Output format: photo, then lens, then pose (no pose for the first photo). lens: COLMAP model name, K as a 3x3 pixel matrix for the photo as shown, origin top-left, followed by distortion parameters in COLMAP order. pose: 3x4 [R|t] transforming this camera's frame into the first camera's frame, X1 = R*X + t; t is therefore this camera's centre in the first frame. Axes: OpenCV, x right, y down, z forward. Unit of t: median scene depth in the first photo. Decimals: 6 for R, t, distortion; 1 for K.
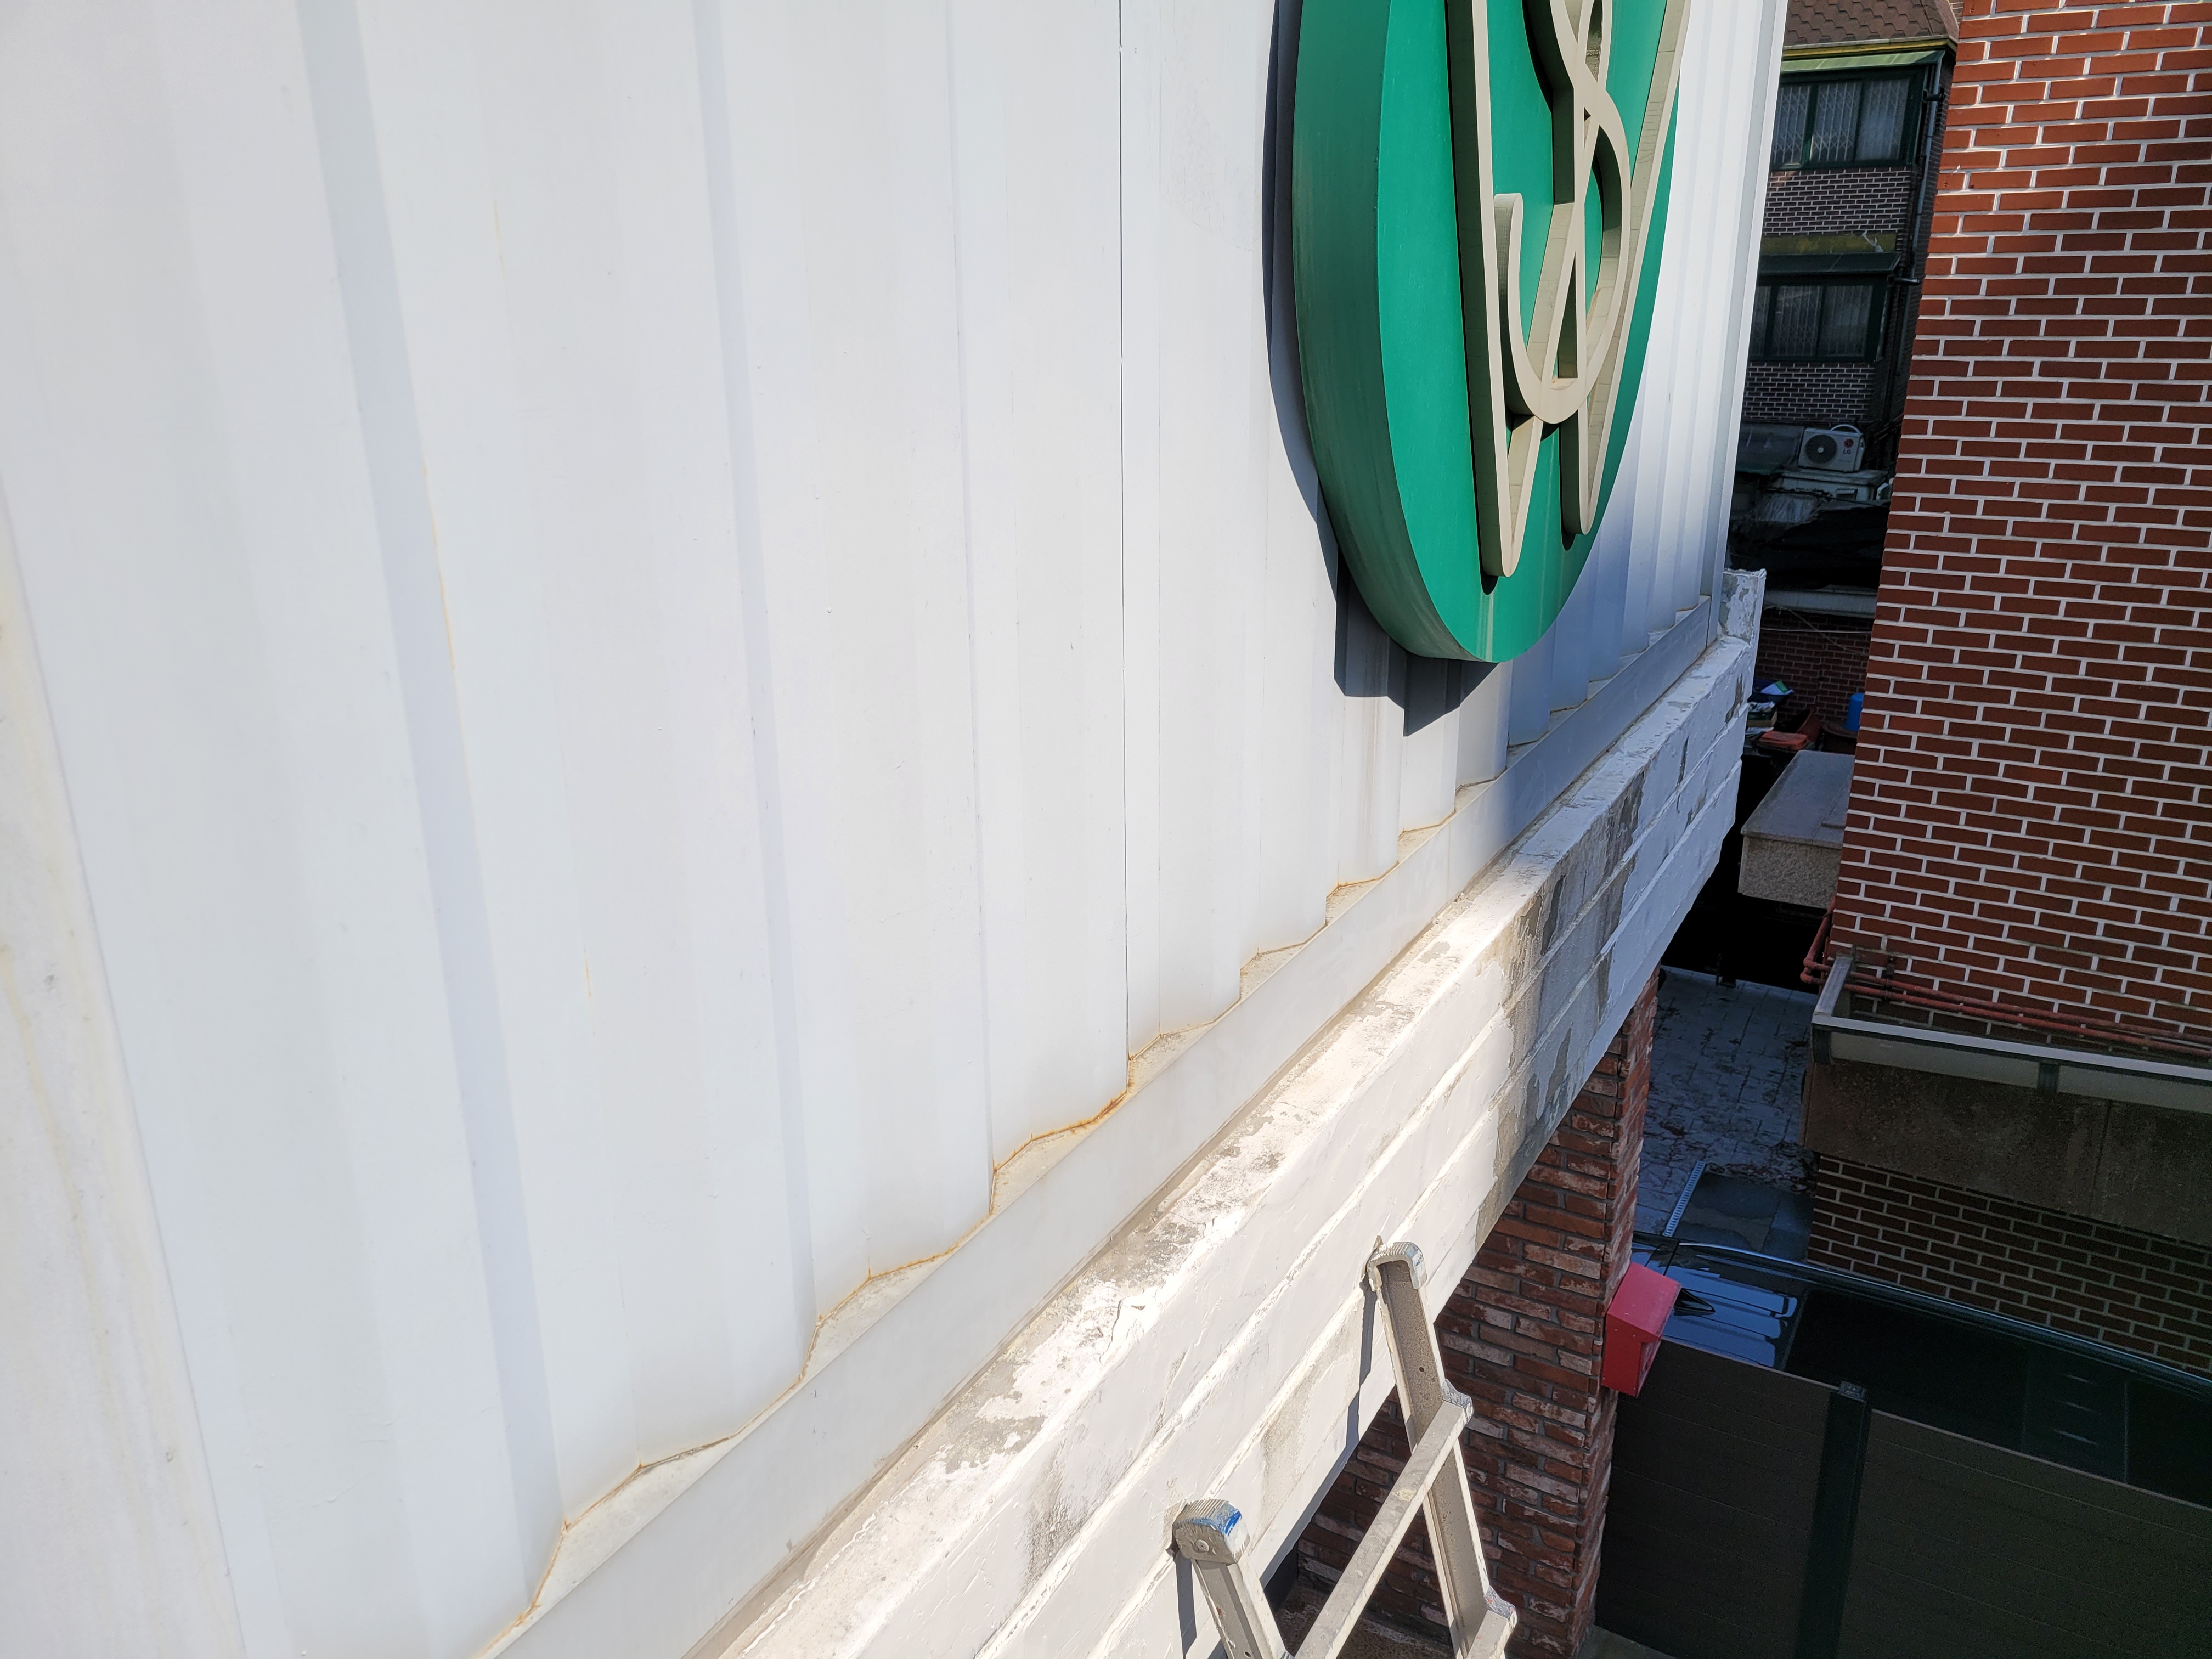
lens RADIAL K [[1647.4, 0, 1106.0], [0, 1647.4, 817.5], [0, 0, 1]] dist [0.059968, -0.045071]
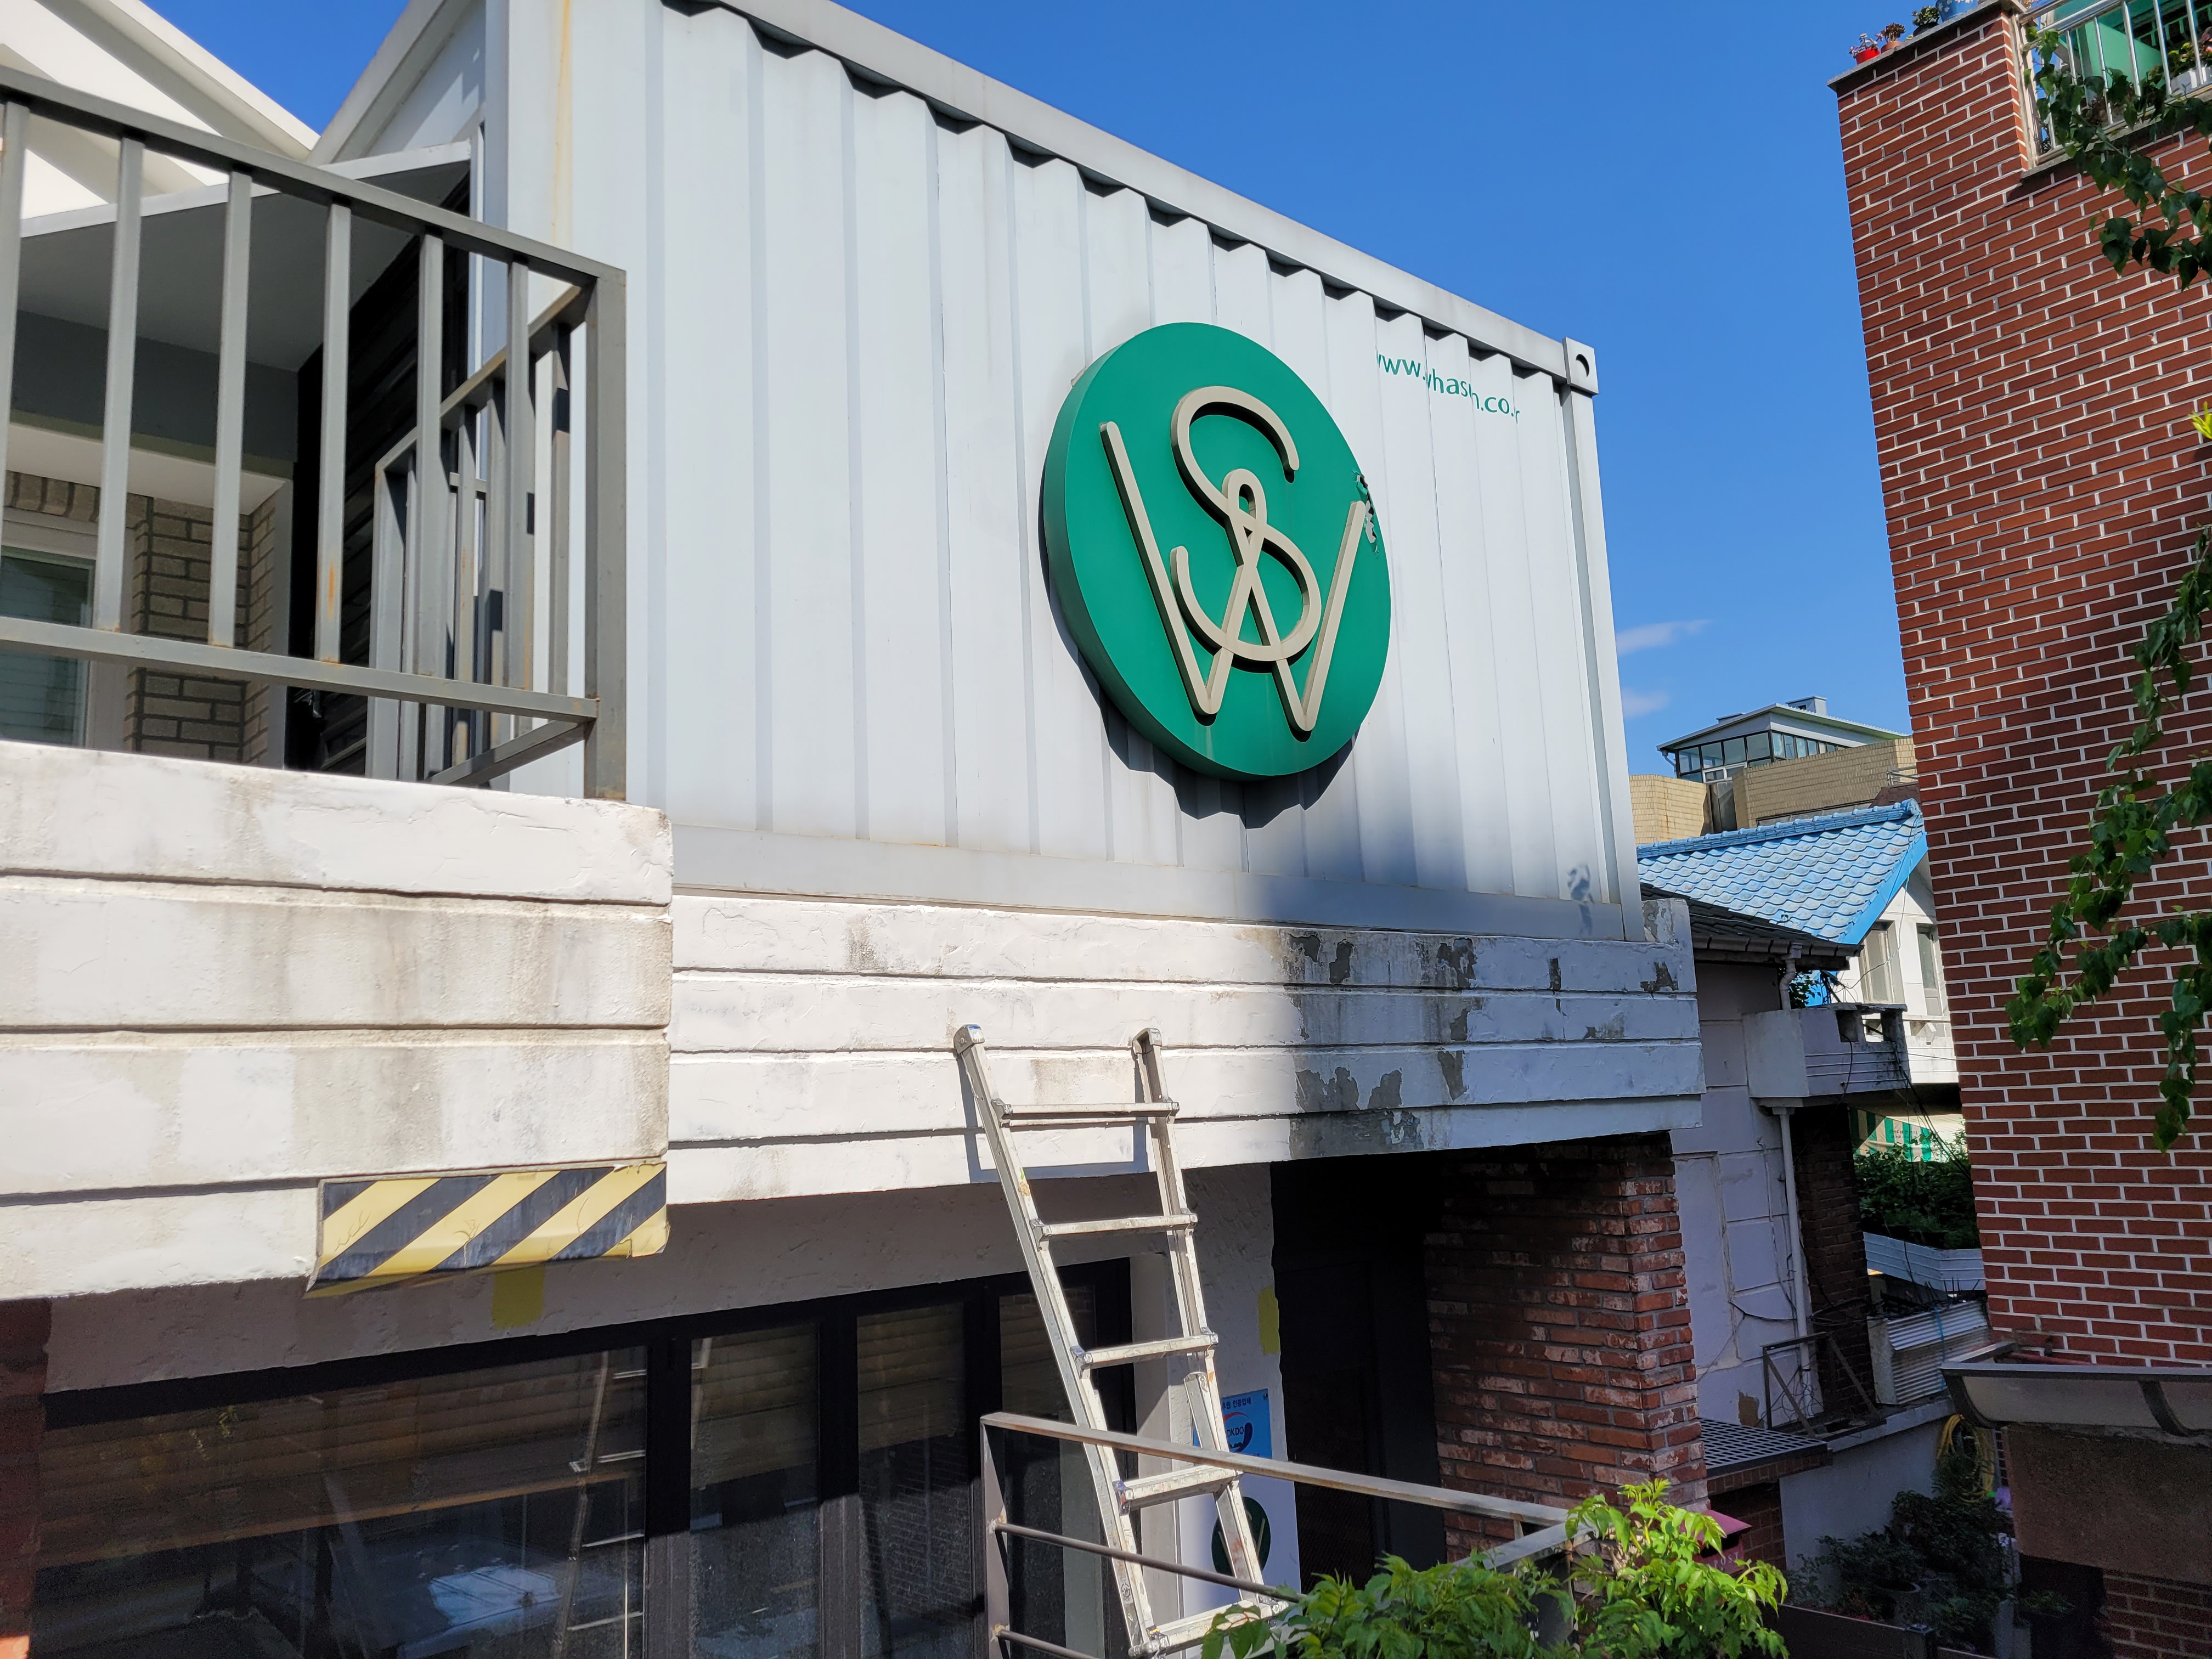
lens RADIAL K [[1630.4, 0, 1106.0], [0, 1630.4, 829.5], [0, 0, 1]] dist [0.062305, 0.005161]
pose [[0.948349, -0.080191, -0.306927, 0.327763], [-0.066785, 0.895369, -0.440288, 0.401036], [0.310120, 0.438044, 0.843767, -0.323359]]
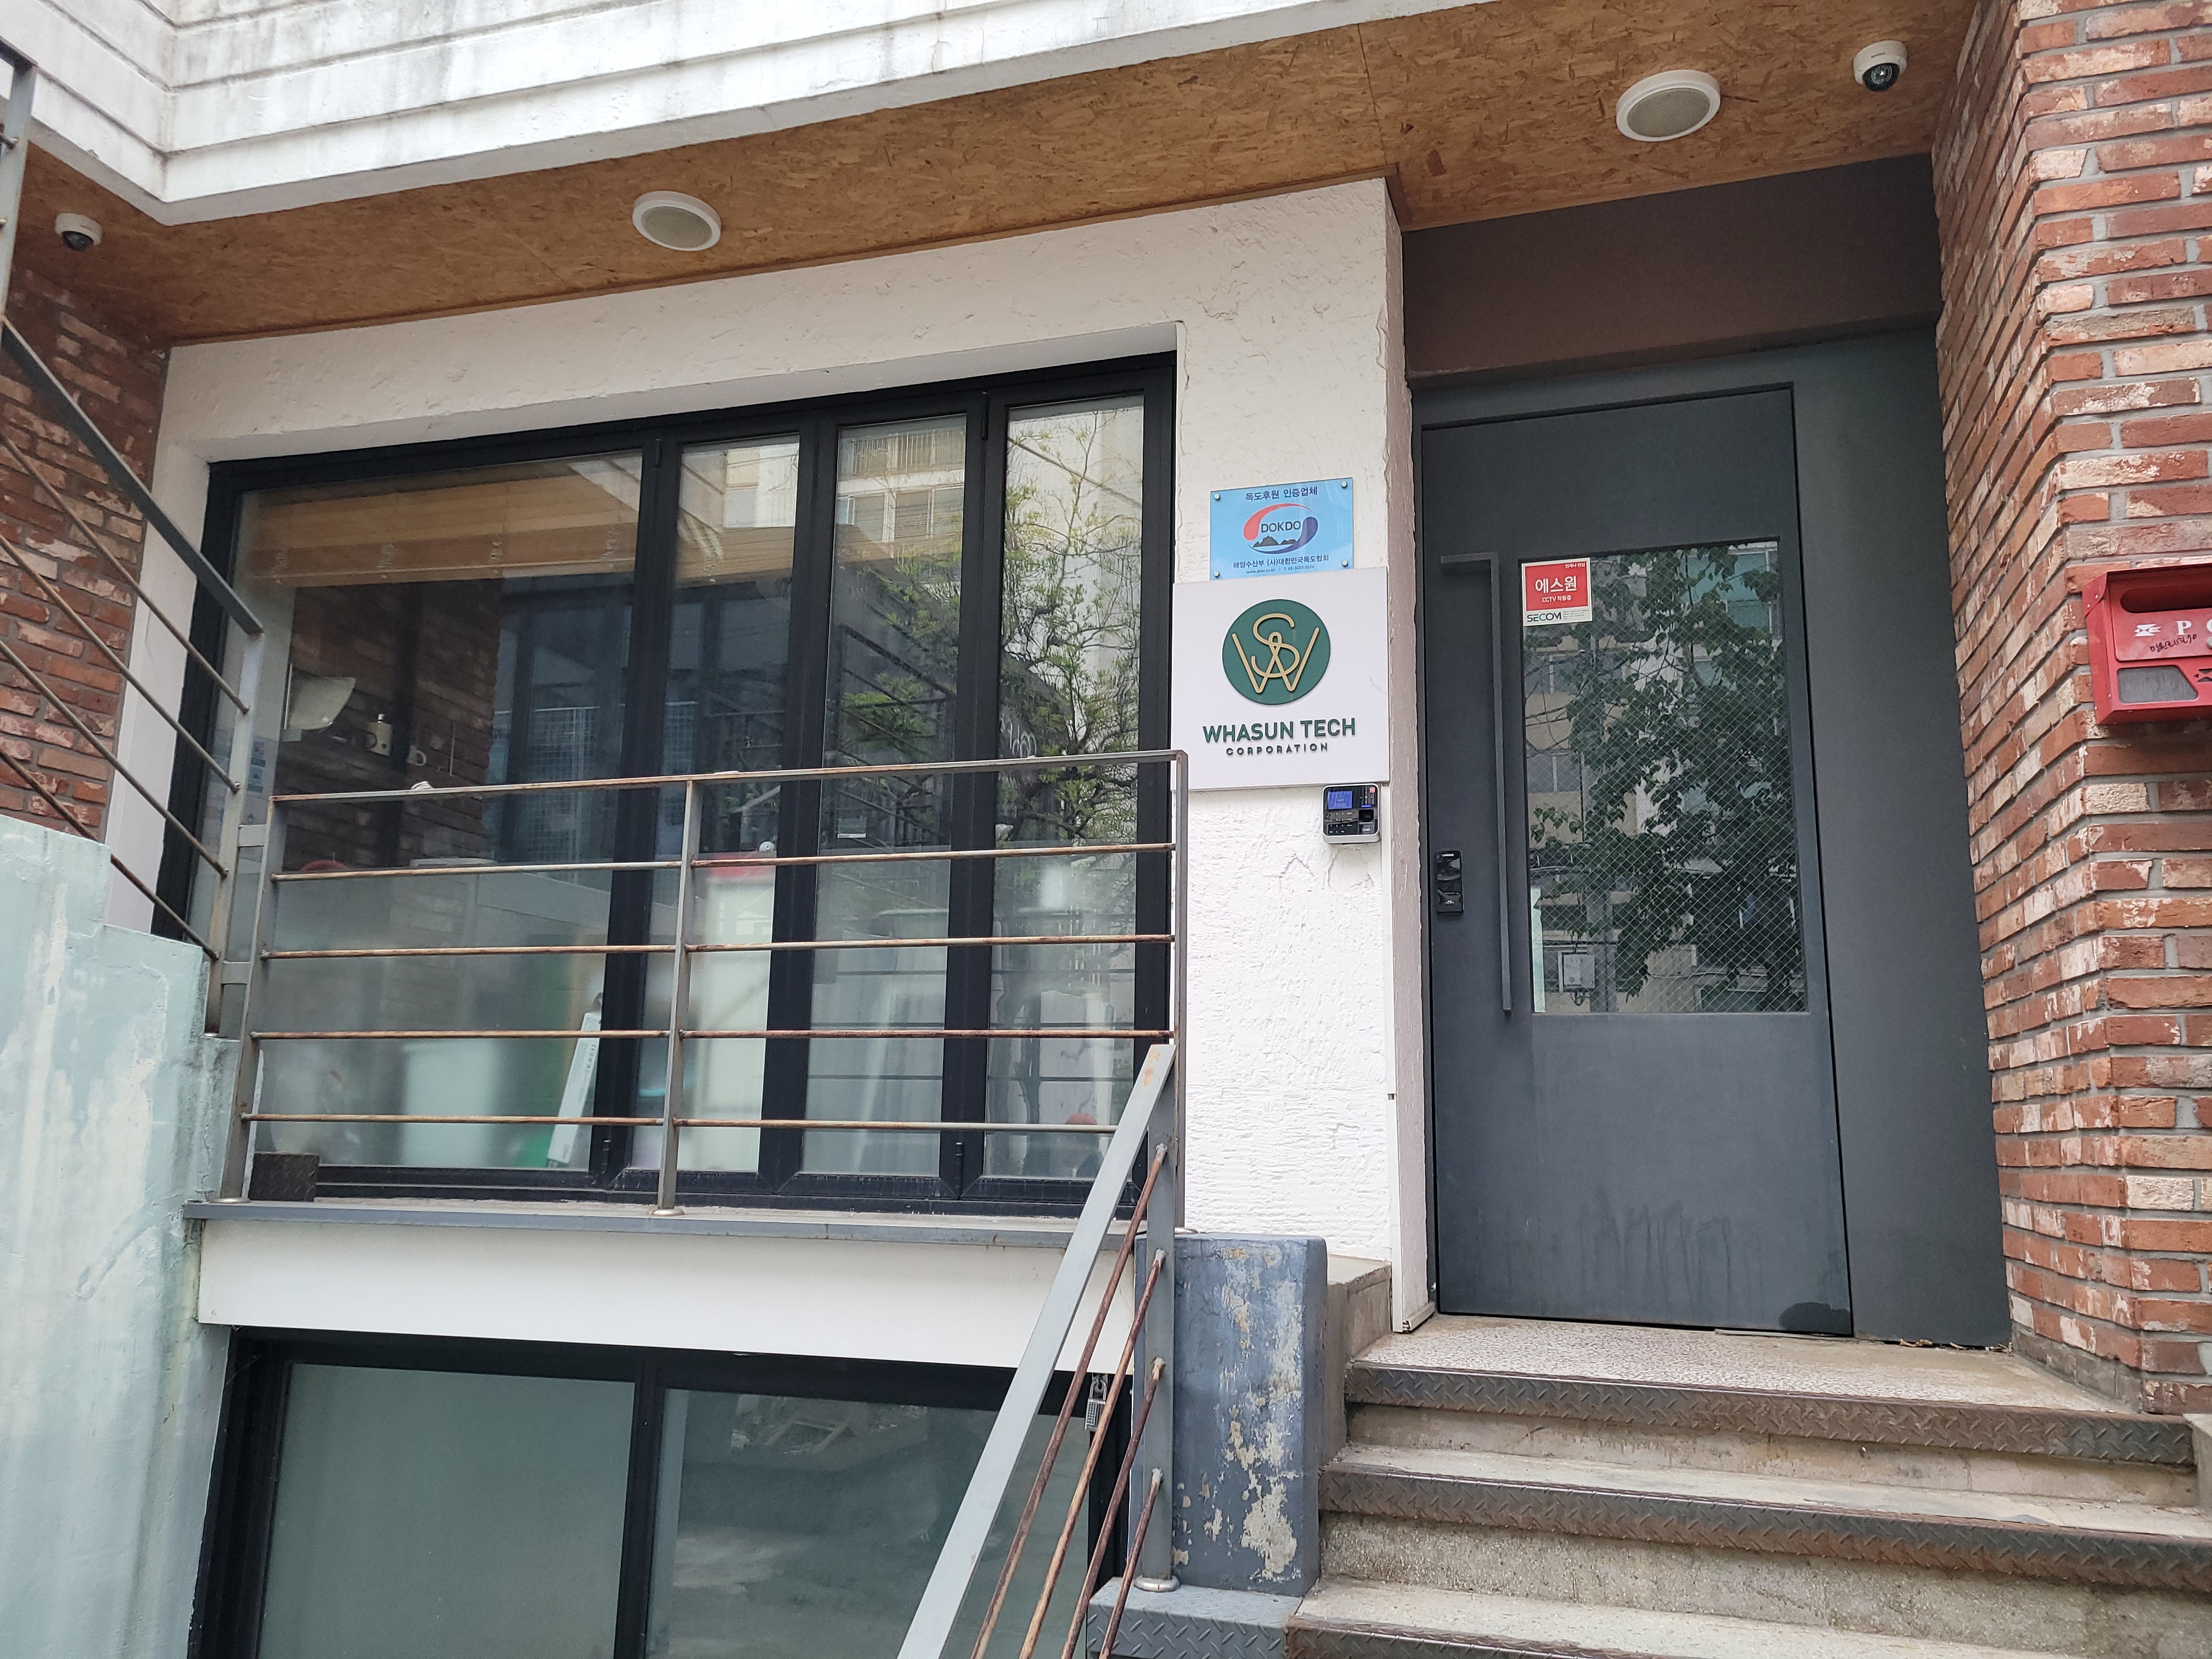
lens RADIAL K [[1653.9, 0, 1095.1], [0, 1653.9, 826.3], [0, 0, 1]] dist [0.066852, -0.044811]
pose [[0.235144, -0.167088, -0.957491, 0.783235], [-0.318120, 0.917624, -0.238256, 0.635195], [0.918426, 0.360622, 0.162619, 0.611670]]
